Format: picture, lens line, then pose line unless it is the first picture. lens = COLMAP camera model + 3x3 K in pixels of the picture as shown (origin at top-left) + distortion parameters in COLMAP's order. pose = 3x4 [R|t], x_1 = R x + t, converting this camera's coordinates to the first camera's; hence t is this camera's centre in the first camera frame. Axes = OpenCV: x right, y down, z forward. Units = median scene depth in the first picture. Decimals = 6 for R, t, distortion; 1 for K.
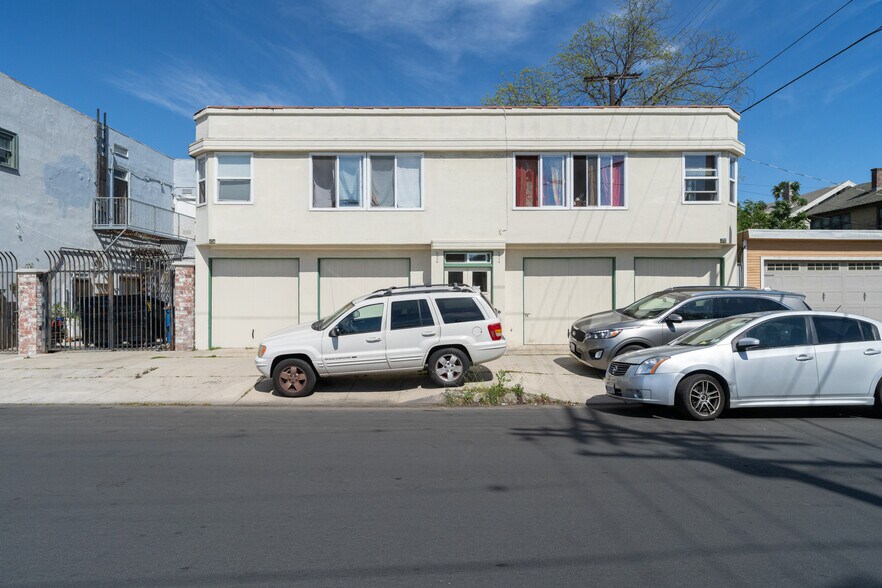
lens RADIAL K [[528.9, 0, 441.0], [0, 528.9, 294.0], [0, 0, 1]] dist [0.003999, 0.001874]
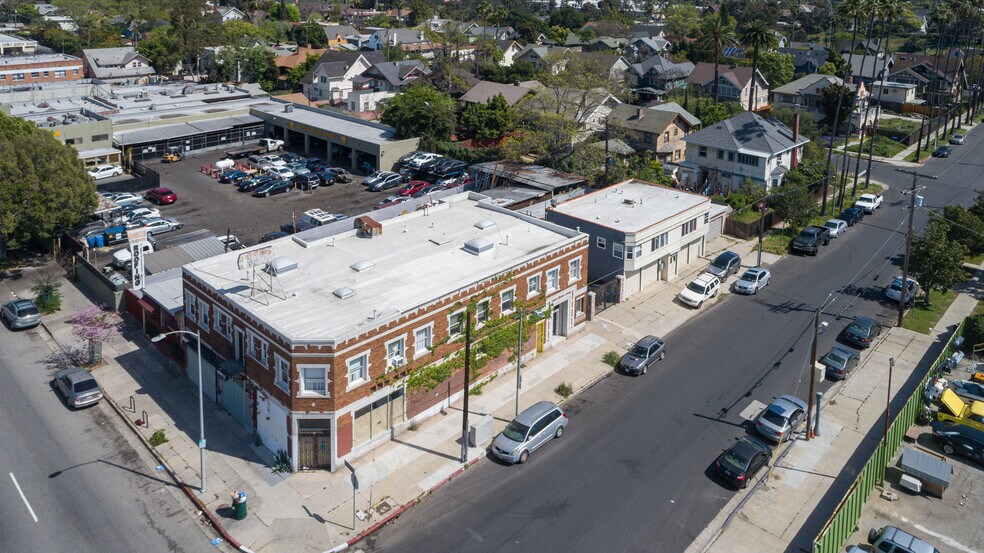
lens RADIAL K [[705.2, 0, 494.3], [0, 705.2, 97.8], [0, 0, 1]] dist [-0.000262, 0.000314]
pose [[0.697663, -0.110517, 0.707850, -4.059987], [-0.017113, 0.985177, 0.170683, -1.908060], [-0.716221, -0.131193, 0.685431, -1.265235]]
